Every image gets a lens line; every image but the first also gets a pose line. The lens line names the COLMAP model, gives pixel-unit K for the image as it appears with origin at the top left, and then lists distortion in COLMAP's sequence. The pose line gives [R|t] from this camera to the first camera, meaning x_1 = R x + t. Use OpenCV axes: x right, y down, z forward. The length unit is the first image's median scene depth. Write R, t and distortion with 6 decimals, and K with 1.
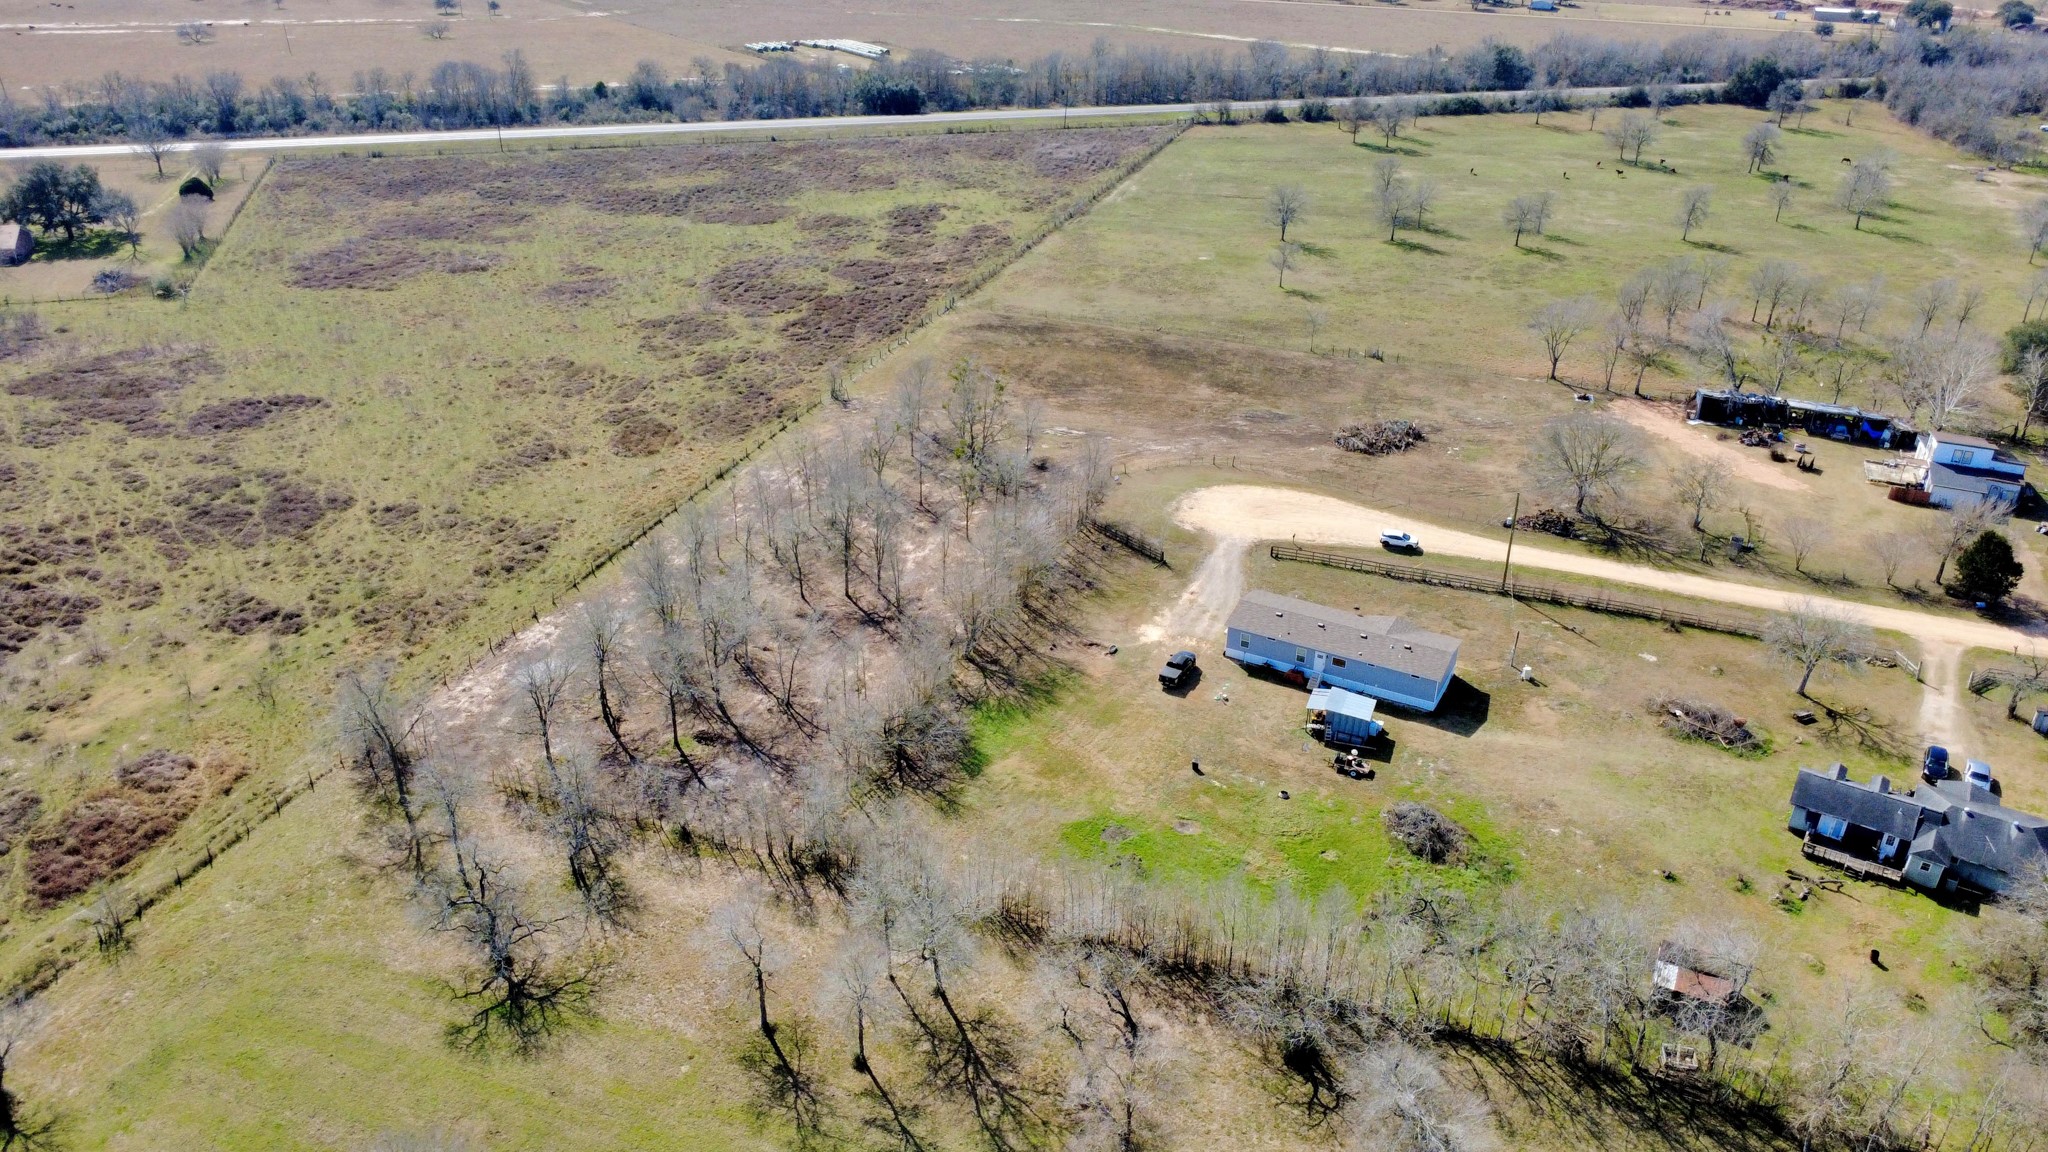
lens RADIAL K [[1485.8, 0, 1024.0], [0, 1485.8, 576.0], [0, 0, 1]] dist [0.000032, 0.002124]
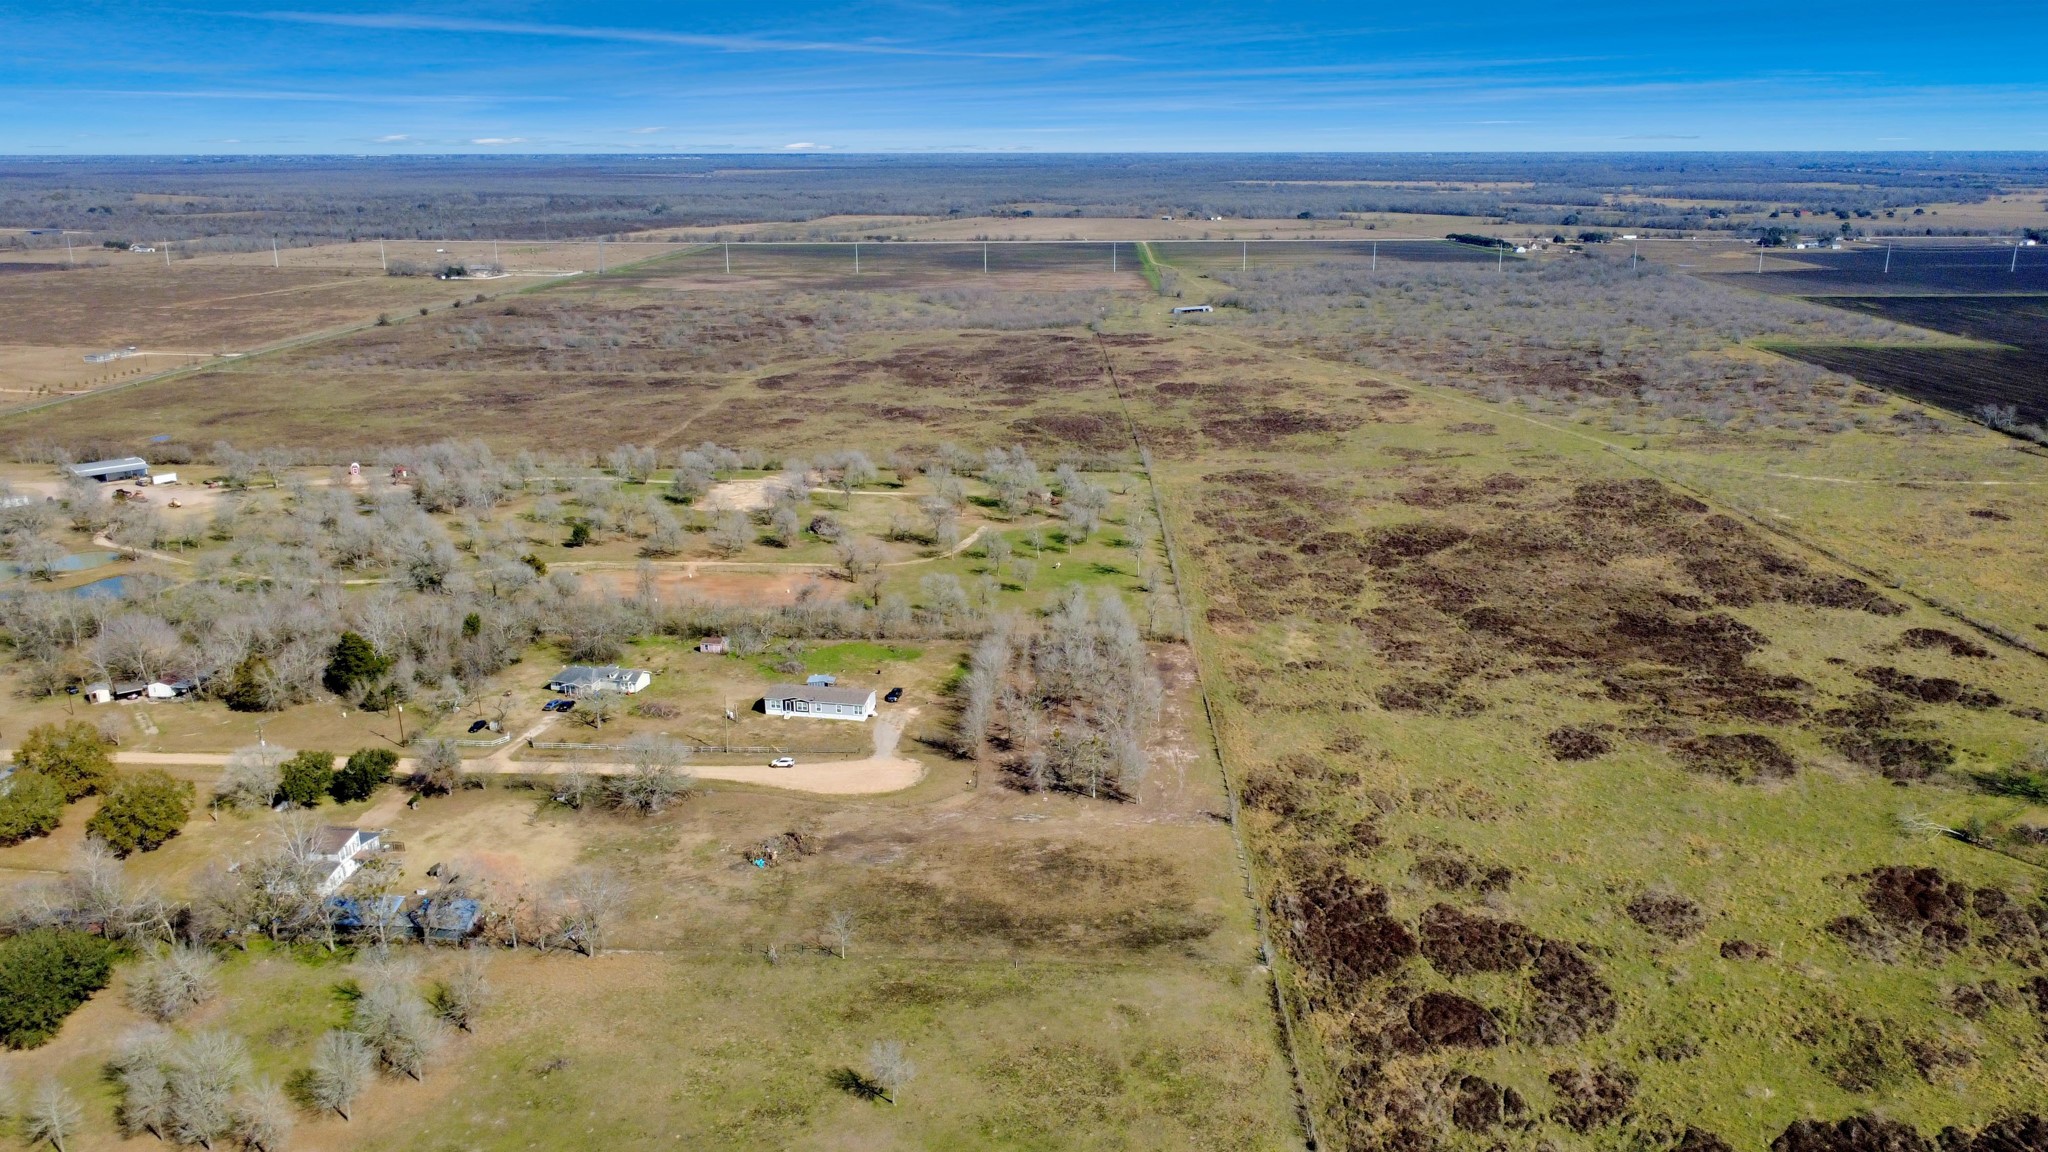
lens RADIAL K [[1485.8, 0, 1024.0], [0, 1485.8, 576.0], [0, 0, 1]] dist [0.000032, 0.002124]
pose [[-0.953785, 0.070607, -0.292075, 0.446864], [-0.149464, 0.731756, 0.664977, -1.257772], [0.260680, 0.677900, -0.687385, 1.981742]]
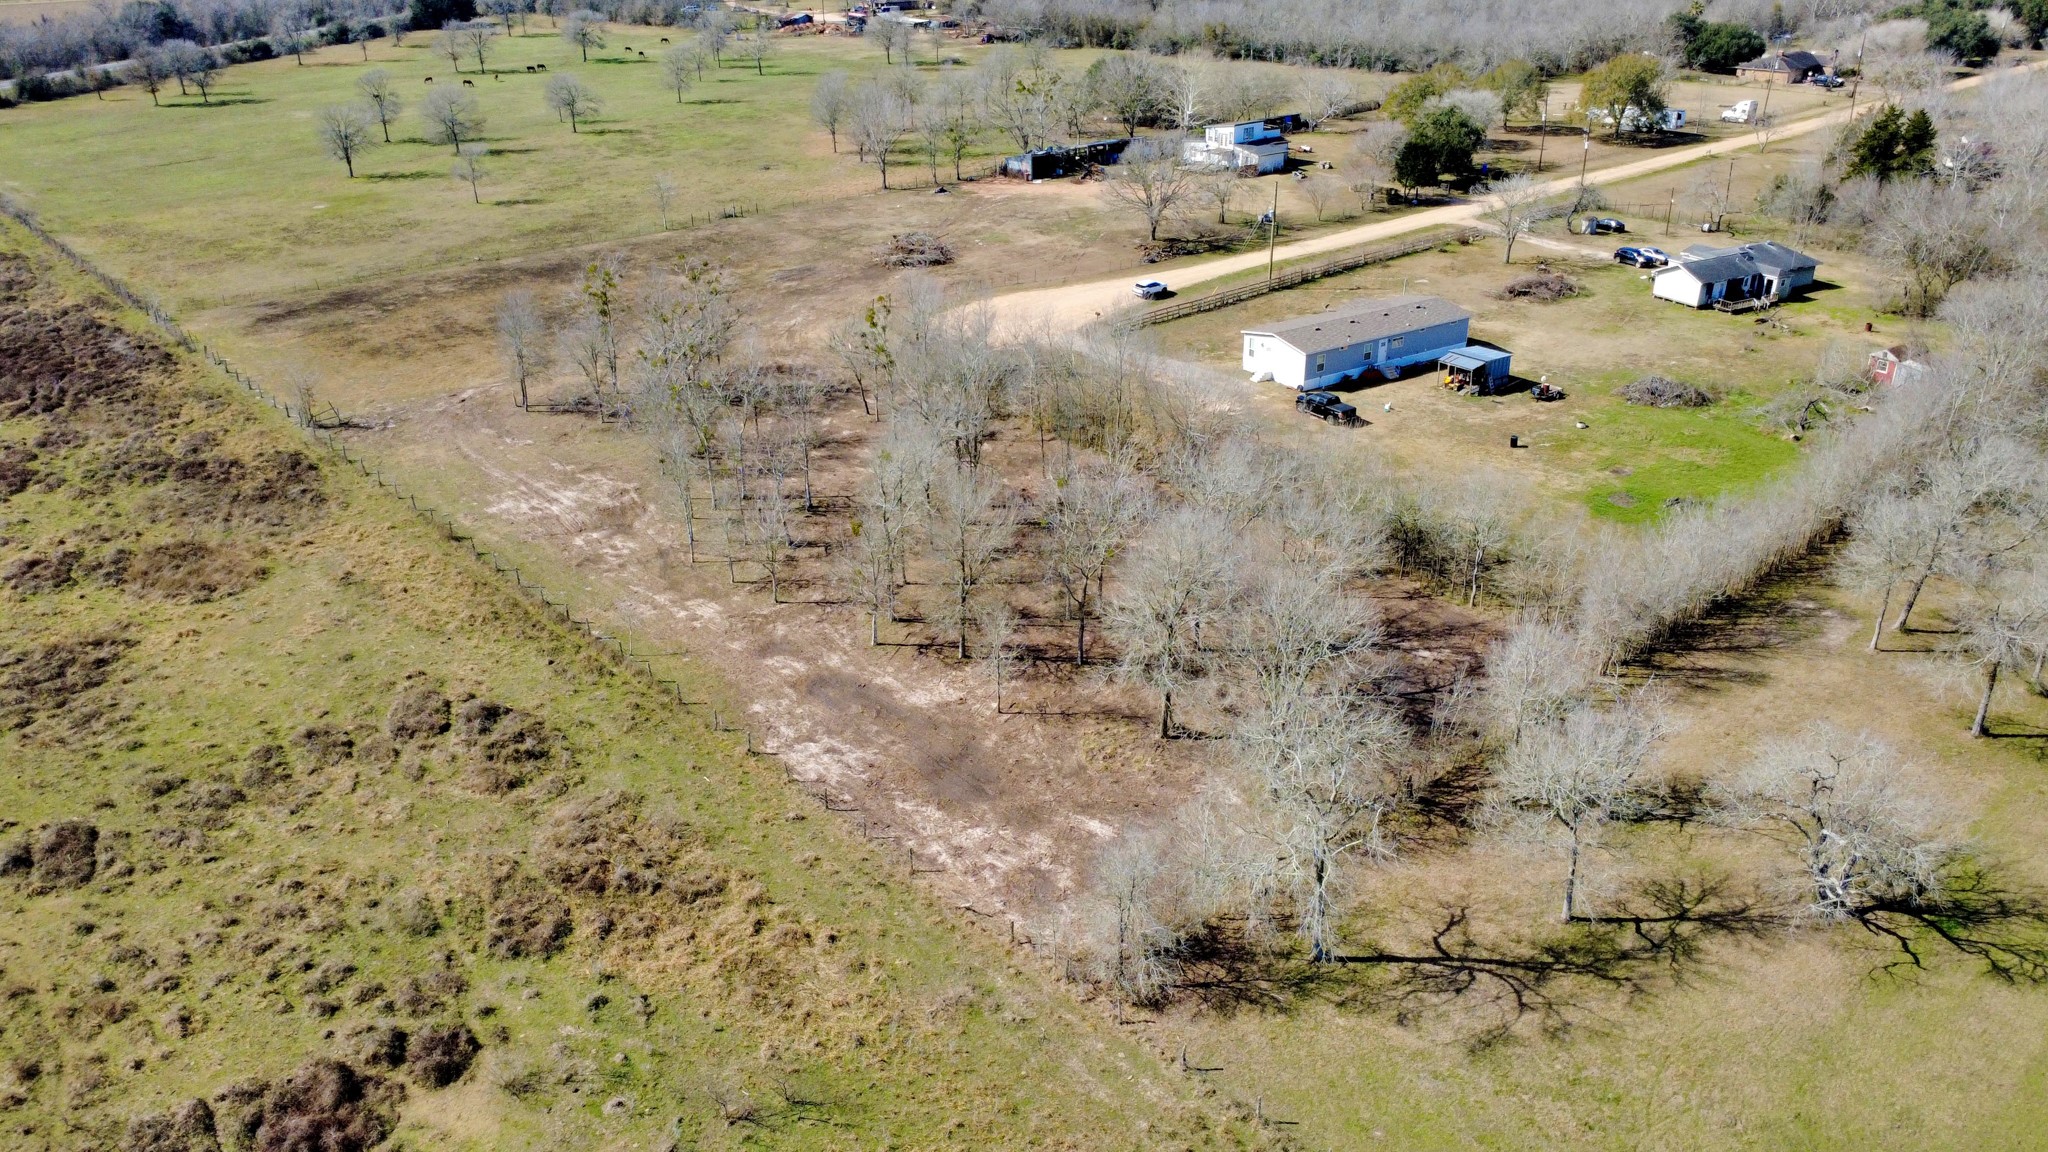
lens RADIAL K [[1484.0, 0, 1022.2], [0, 1484.0, 579.6], [0, 0, 1]] dist [-0.000641, -0.001601]
pose [[0.484579, -0.403508, 0.776122, -0.575008], [0.417602, 0.886330, 0.200071, -0.080011], [-0.768630, 0.227159, 0.598002, 0.519441]]
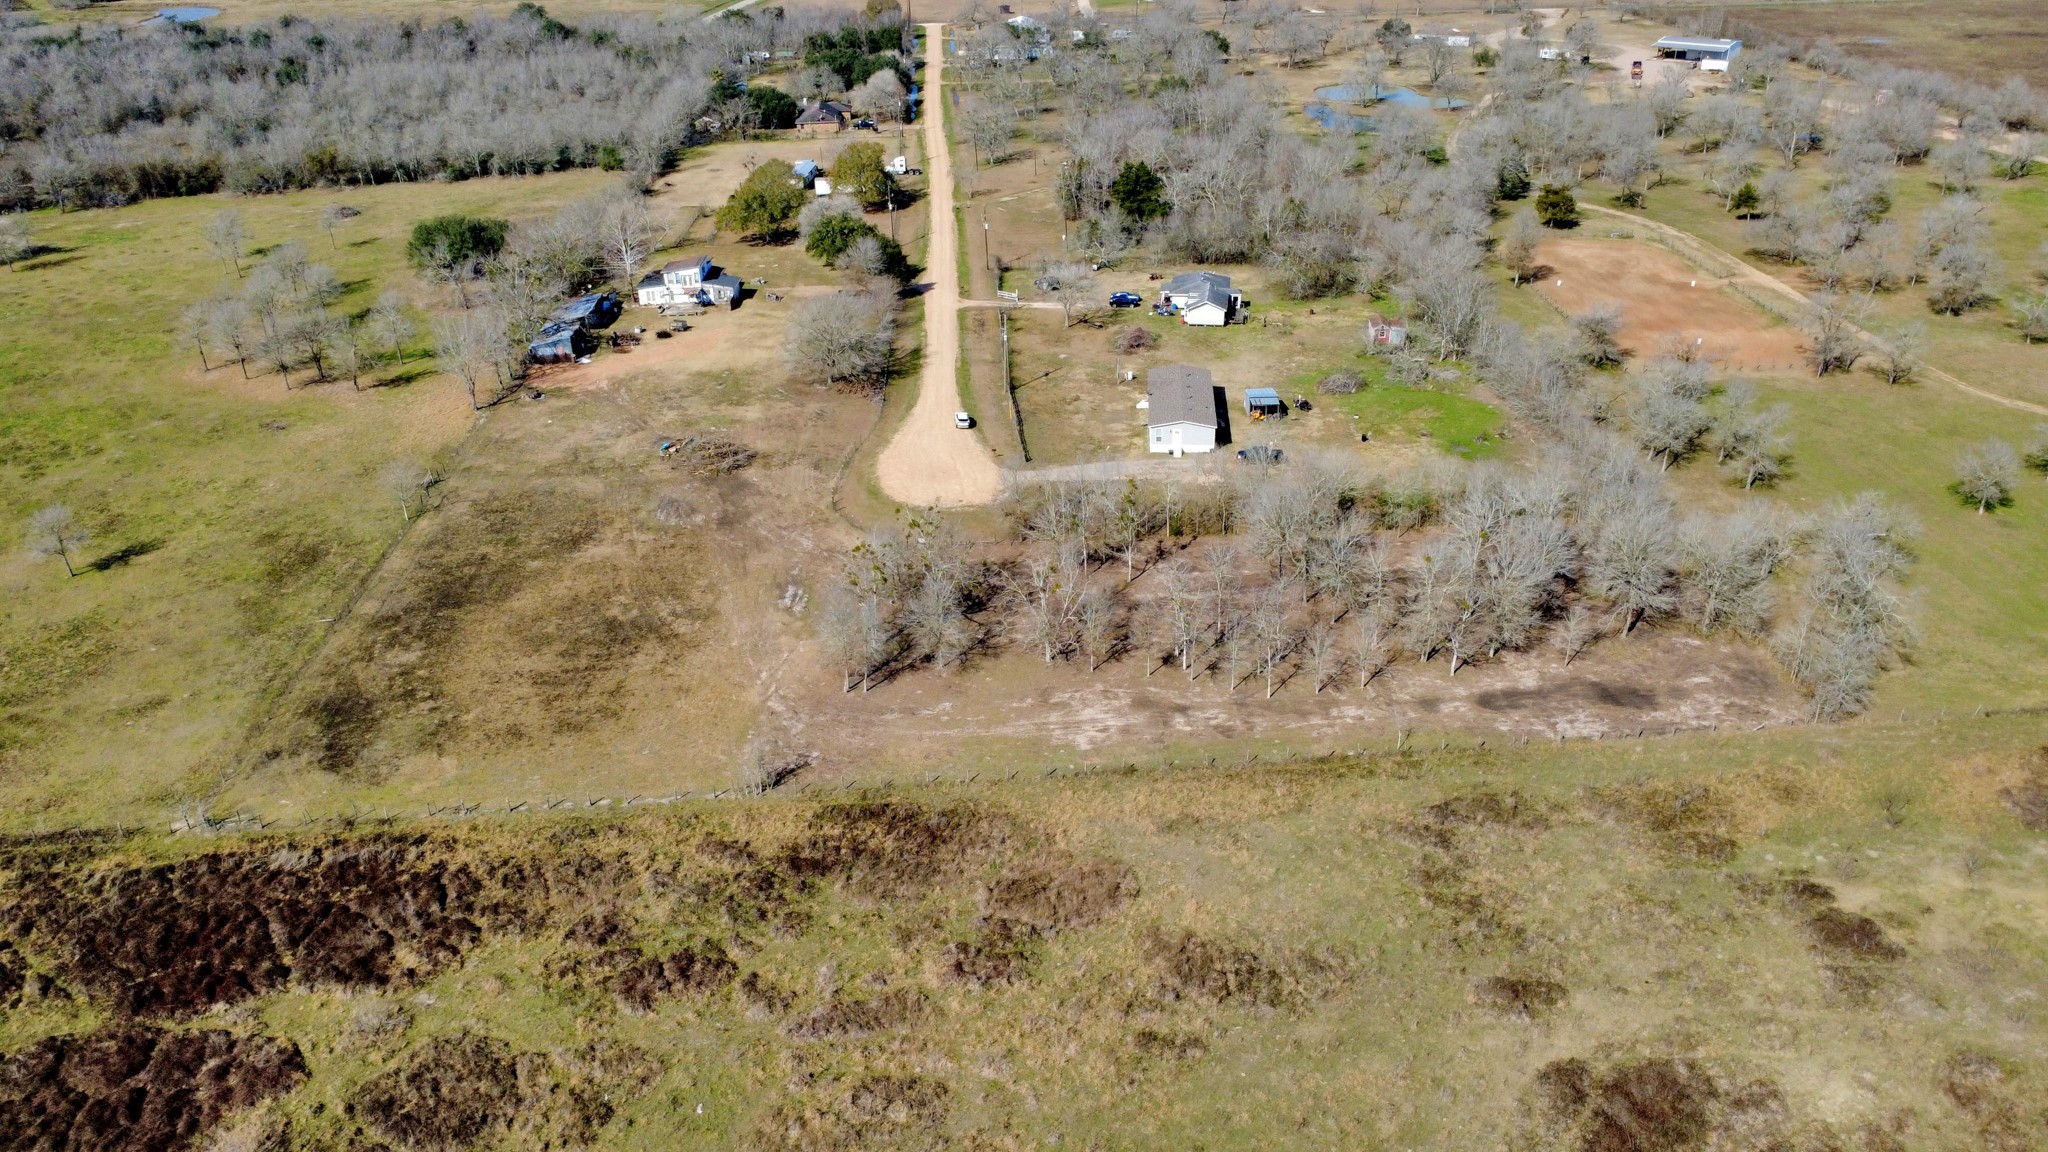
lens RADIAL K [[1484.0, 0, 1022.2], [0, 1484.0, 579.6], [0, 0, 1]] dist [-0.000641, -0.001601]
pose [[-0.407399, -0.432523, 0.804332, -0.736812], [0.427080, 0.688263, 0.586427, -0.582752], [-0.807235, 0.582424, -0.095676, 1.106021]]
